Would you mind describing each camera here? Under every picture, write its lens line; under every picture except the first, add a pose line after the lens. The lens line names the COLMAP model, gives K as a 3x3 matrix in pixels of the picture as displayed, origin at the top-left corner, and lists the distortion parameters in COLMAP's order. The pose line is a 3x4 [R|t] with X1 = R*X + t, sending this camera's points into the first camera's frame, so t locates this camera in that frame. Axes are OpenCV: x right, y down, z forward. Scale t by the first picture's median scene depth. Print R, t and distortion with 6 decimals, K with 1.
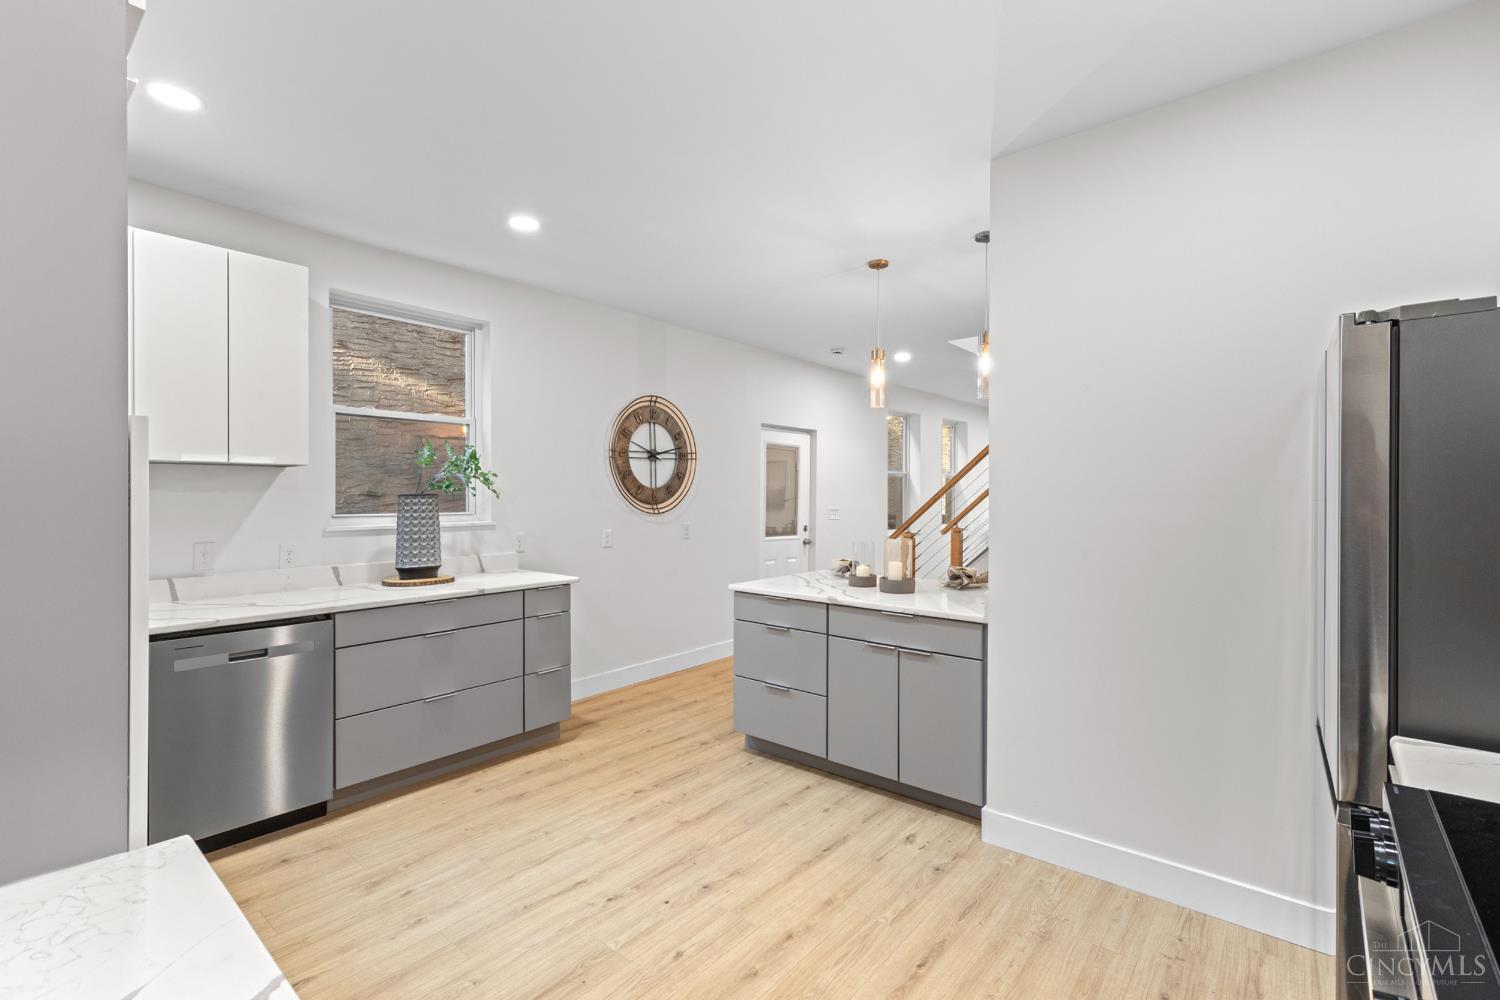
lens RADIAL K [[679.4, 0, 745.5], [0, 679.4, 496.2], [0, 0, 1]] dist [0.003124, -0.001126]
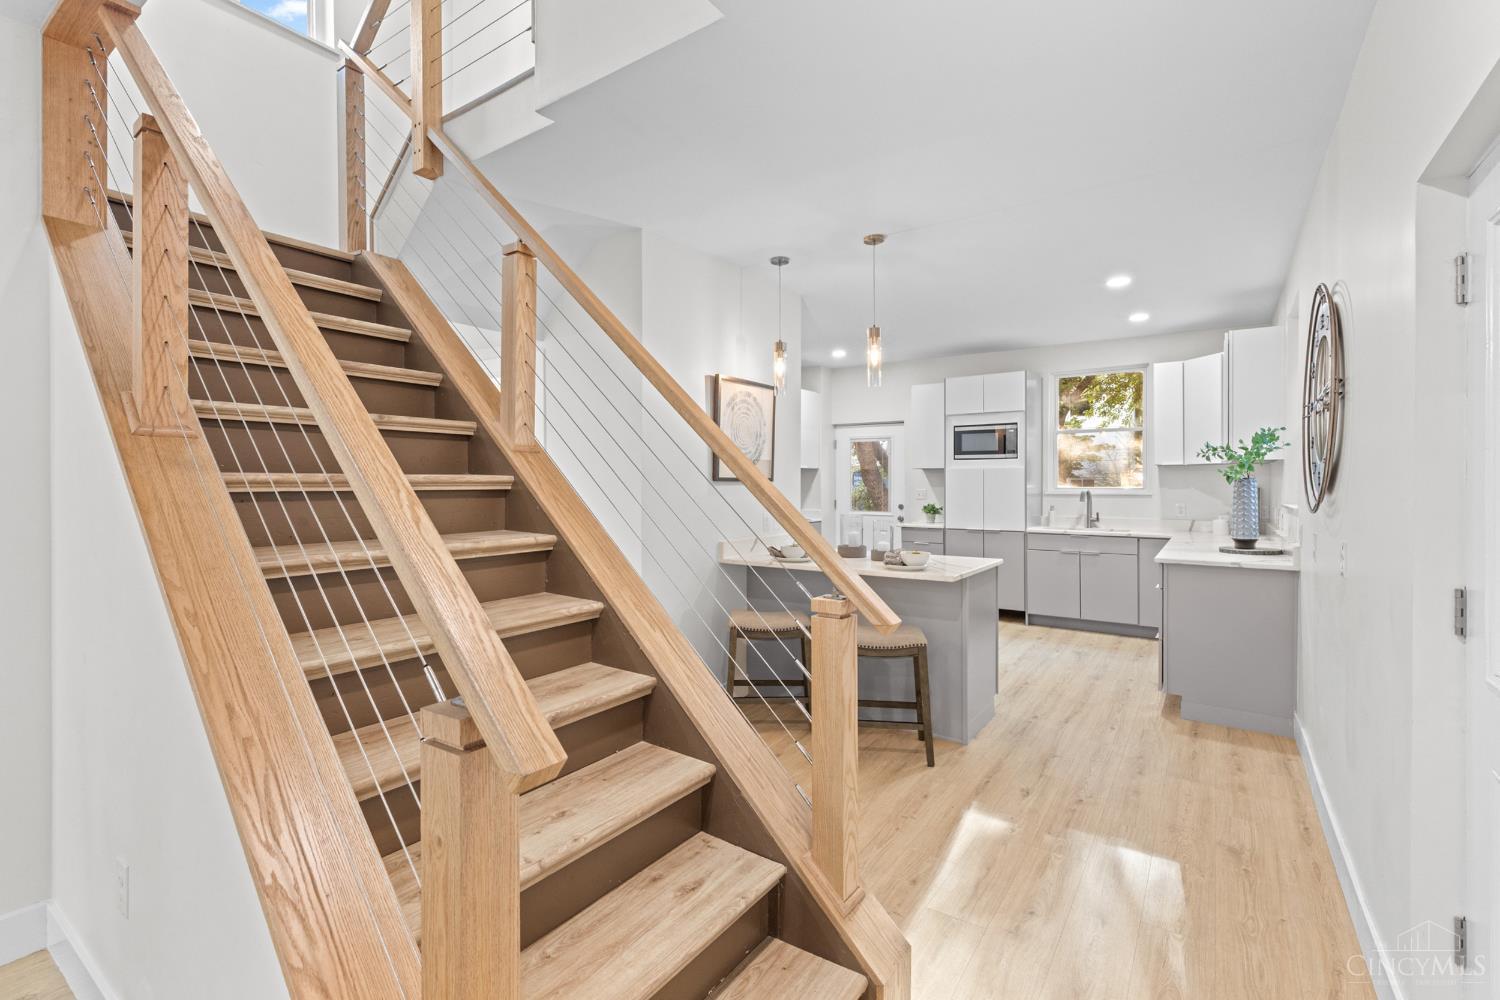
lens RADIAL K [[679.4, 0, 743.3], [0, 679.4, 485.4], [0, 0, 1]] dist [0.003124, -0.001126]
pose [[-0.996839, -0.004996, -0.079290, 0.630699], [-0.005566, 0.999960, 0.006966, 0.007144], [0.079252, 0.007386, -0.996827, 2.691531]]
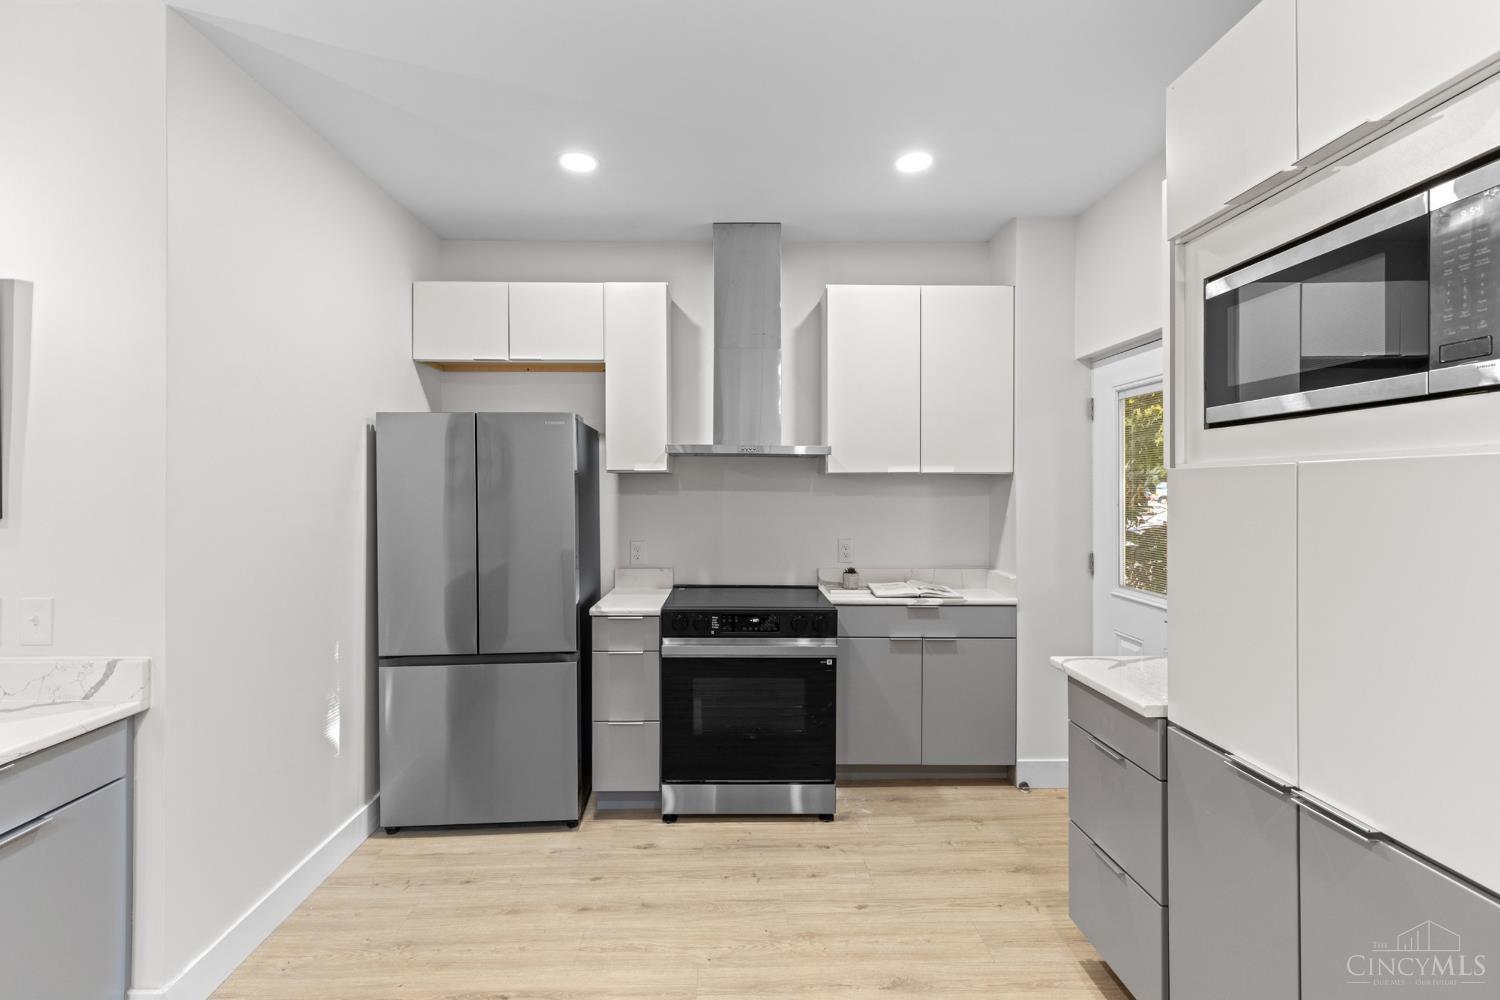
lens RADIAL K [[679.4, 0, 733.7], [0, 679.4, 488.0], [0, 0, 1]] dist [0.003124, -0.001126]
pose [[-0.646691, -0.004843, 0.762737, -0.485746], [-0.000101, 0.999980, 0.006264, -0.025992], [-0.762752, 0.003973, -0.646679, 0.975391]]
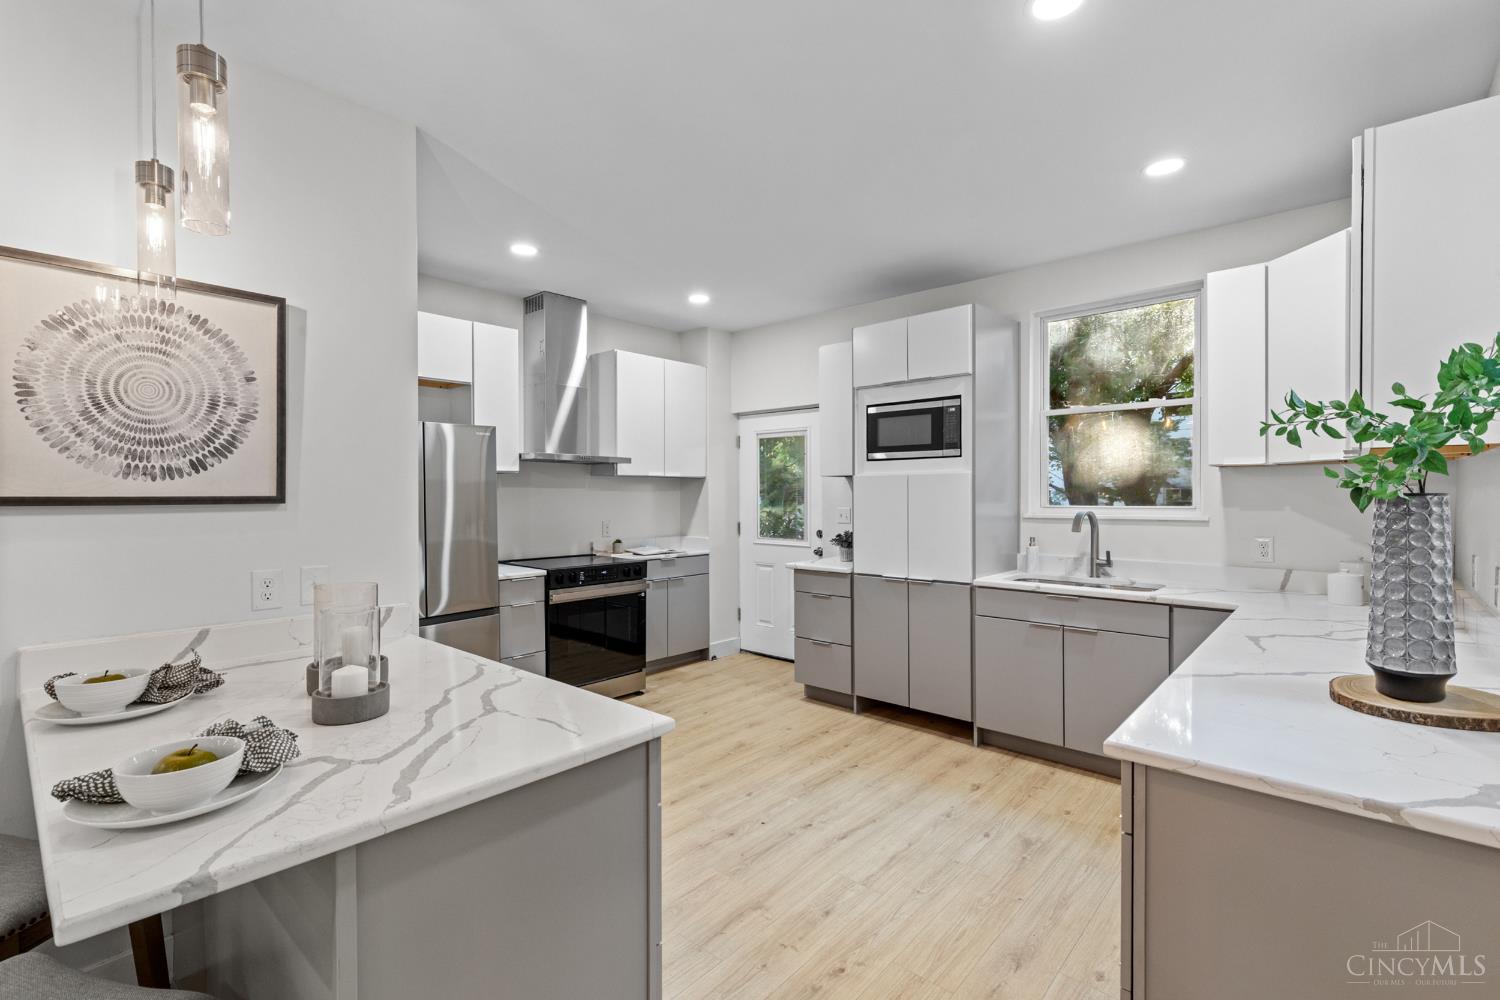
lens RADIAL K [[679.4, 0, 744.2], [0, 679.4, 501.0], [0, 0, 1]] dist [0.003124, -0.001126]
pose [[-0.999125, -0.002709, 0.041746, -0.107639], [-0.002075, 0.999882, 0.015229, -0.005989], [-0.041782, 0.015129, -0.999012, 1.820244]]
